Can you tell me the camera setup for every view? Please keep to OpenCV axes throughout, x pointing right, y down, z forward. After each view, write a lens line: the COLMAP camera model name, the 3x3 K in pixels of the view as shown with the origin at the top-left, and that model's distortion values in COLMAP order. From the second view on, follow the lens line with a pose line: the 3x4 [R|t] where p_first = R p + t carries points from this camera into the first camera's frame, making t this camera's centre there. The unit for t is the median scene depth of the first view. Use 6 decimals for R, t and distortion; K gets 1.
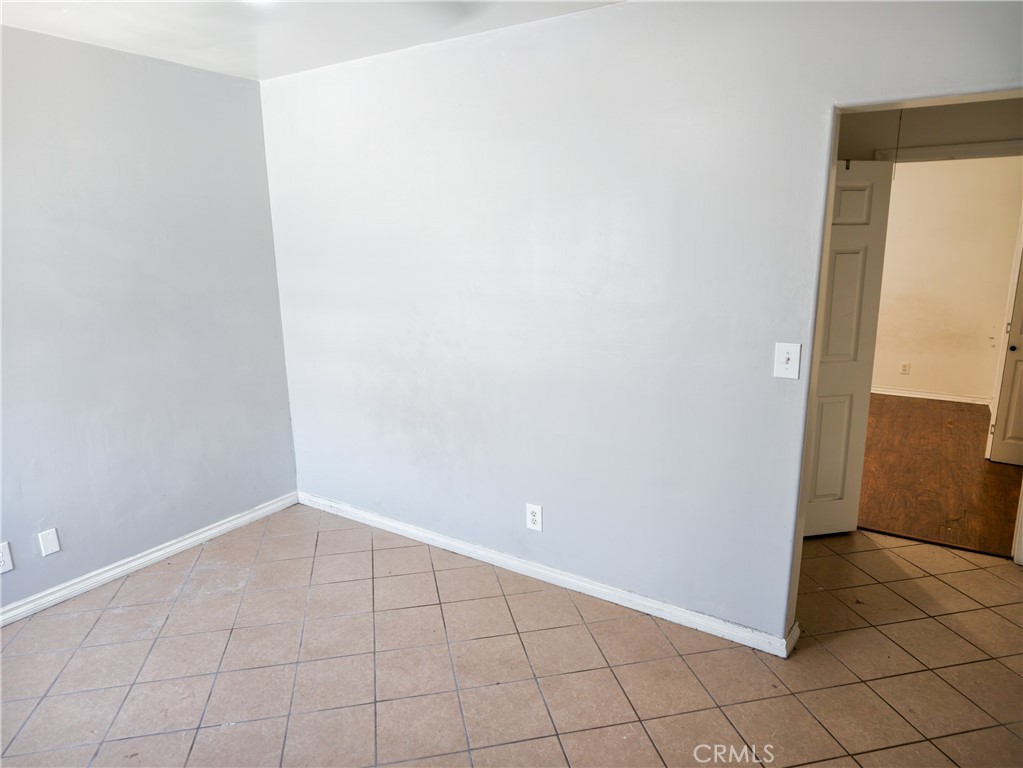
lens RADIAL K [[640.3, 0, 513.8], [0, 640.3, 382.0], [0, 0, 1]] dist [-0.001681, -0.004531]
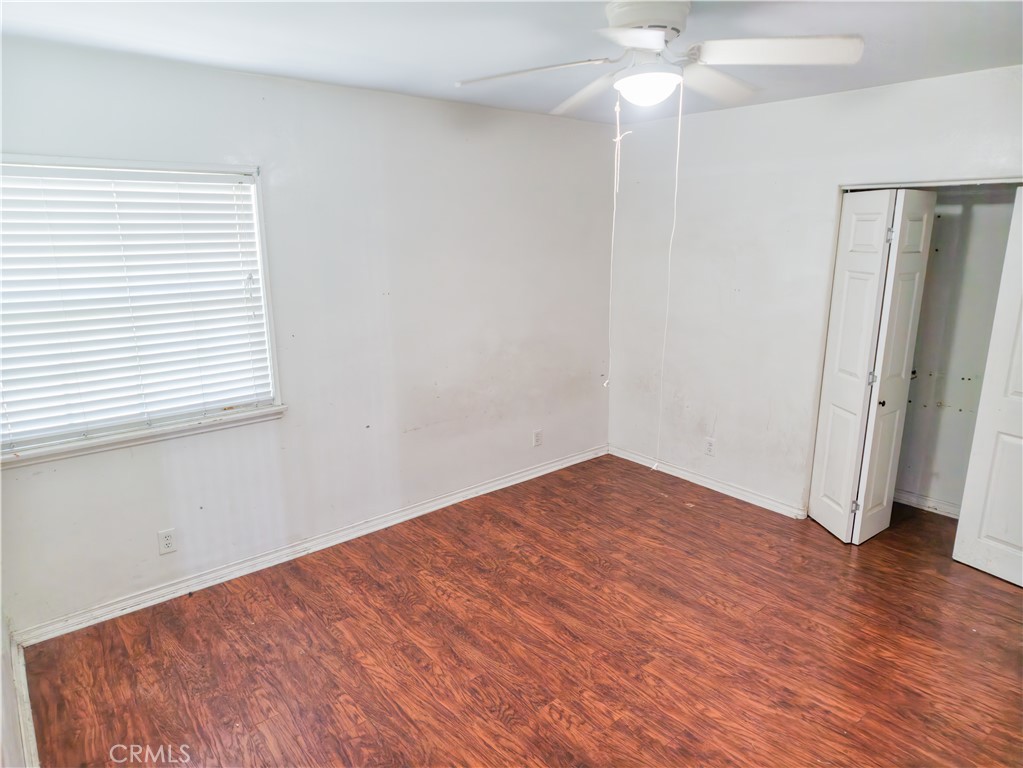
lens RADIAL K [[640.3, 0, 518.3], [0, 640.3, 380.3], [0, 0, 1]] dist [-0.001681, -0.004531]
pose [[0.283869, -0.213833, 0.934716, -0.060855], [0.208952, 0.965185, 0.157345, -0.301845], [-0.935819, 0.150646, 0.318667, 1.197129]]
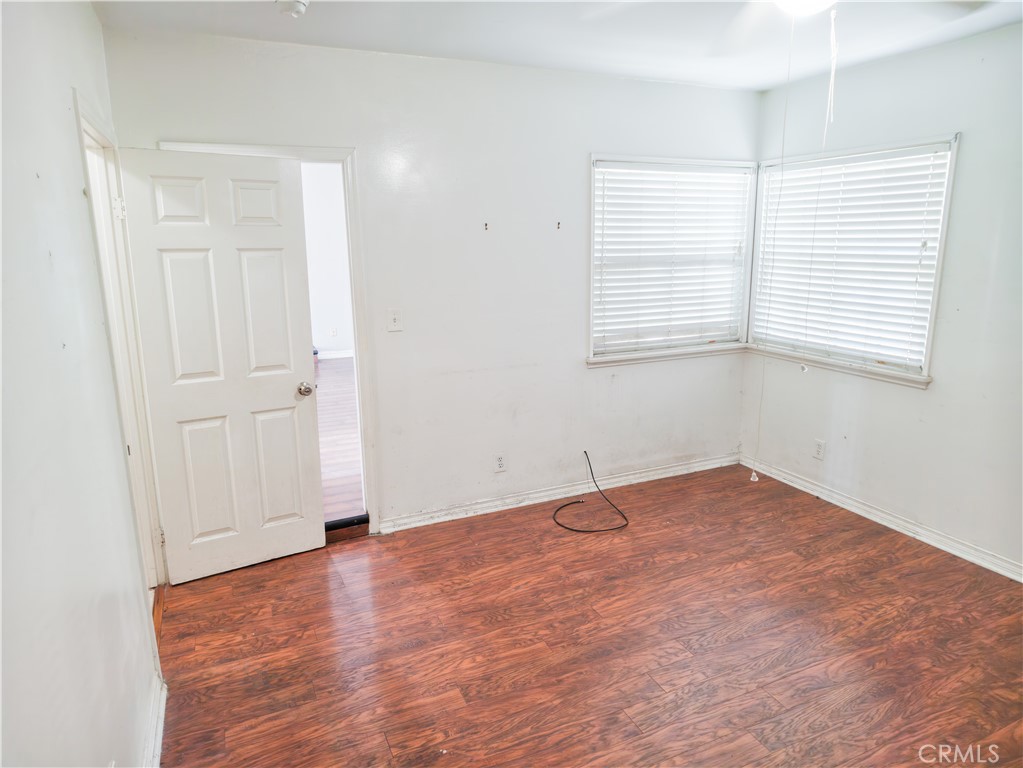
lens RADIAL K [[640.3, 0, 510.5], [0, 640.3, 384.1], [0, 0, 1]] dist [-0.001681, -0.004531]
pose [[0.844015, 0.118443, -0.523078, 0.555448], [-0.113238, 0.992677, 0.042061, -0.178070], [0.524230, 0.023732, 0.851246, 0.808037]]
